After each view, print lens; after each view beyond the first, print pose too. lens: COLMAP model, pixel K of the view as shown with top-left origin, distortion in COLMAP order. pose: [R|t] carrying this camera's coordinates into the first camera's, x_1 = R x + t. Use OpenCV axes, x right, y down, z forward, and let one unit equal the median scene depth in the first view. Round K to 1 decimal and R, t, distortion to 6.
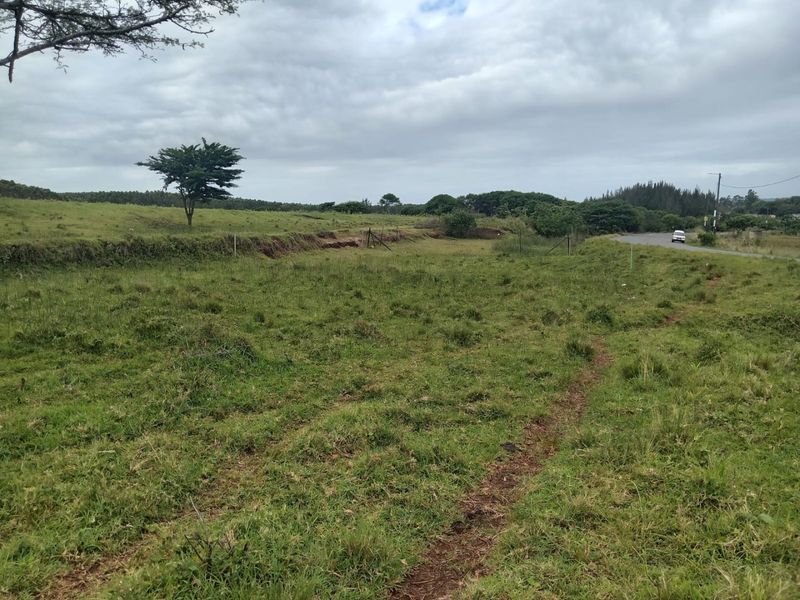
lens RADIAL K [[628.4, 0, 397.5], [0, 628.4, 298.8], [0, 0, 1]] dist [0.059379, -0.106412]
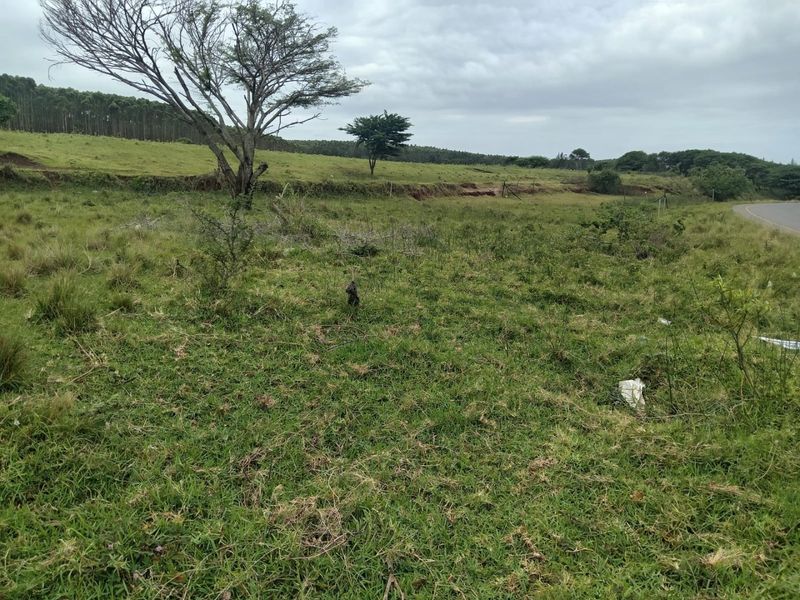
lens RADIAL K [[628.4, 0, 399.1], [0, 628.4, 296.7], [0, 0, 1]] dist [0.059379, -0.106412]
pose [[0.949486, 0.097166, -0.298386, 0.173672], [-0.075875, 0.993727, 0.082155, 0.033648], [0.304497, -0.055365, 0.950903, -0.320999]]
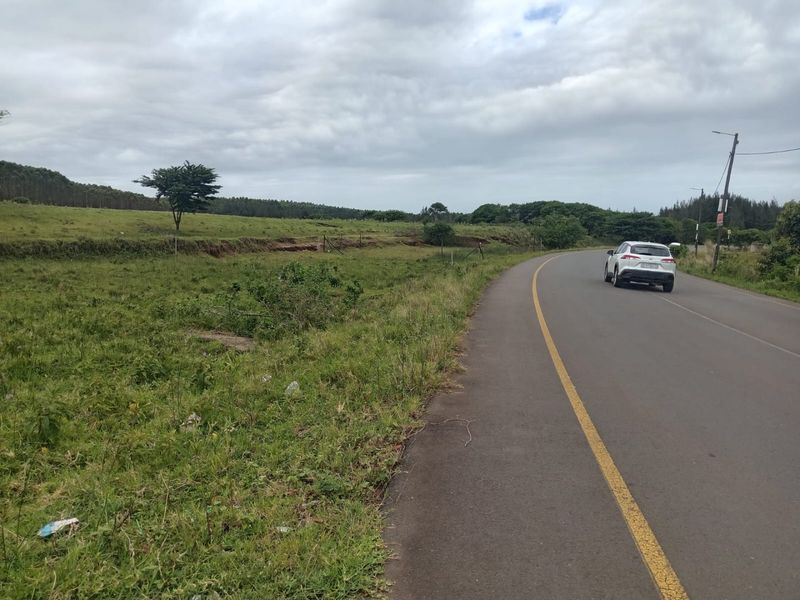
lens RADIAL K [[628.4, 0, 396.5], [0, 628.4, 295.3], [0, 0, 1]] dist [0.059379, -0.106412]
pose [[0.990767, 0.029994, -0.132216, 0.282288], [-0.032157, 0.999381, -0.014259, 0.015617], [0.131707, 0.018380, 0.991118, -0.180445]]
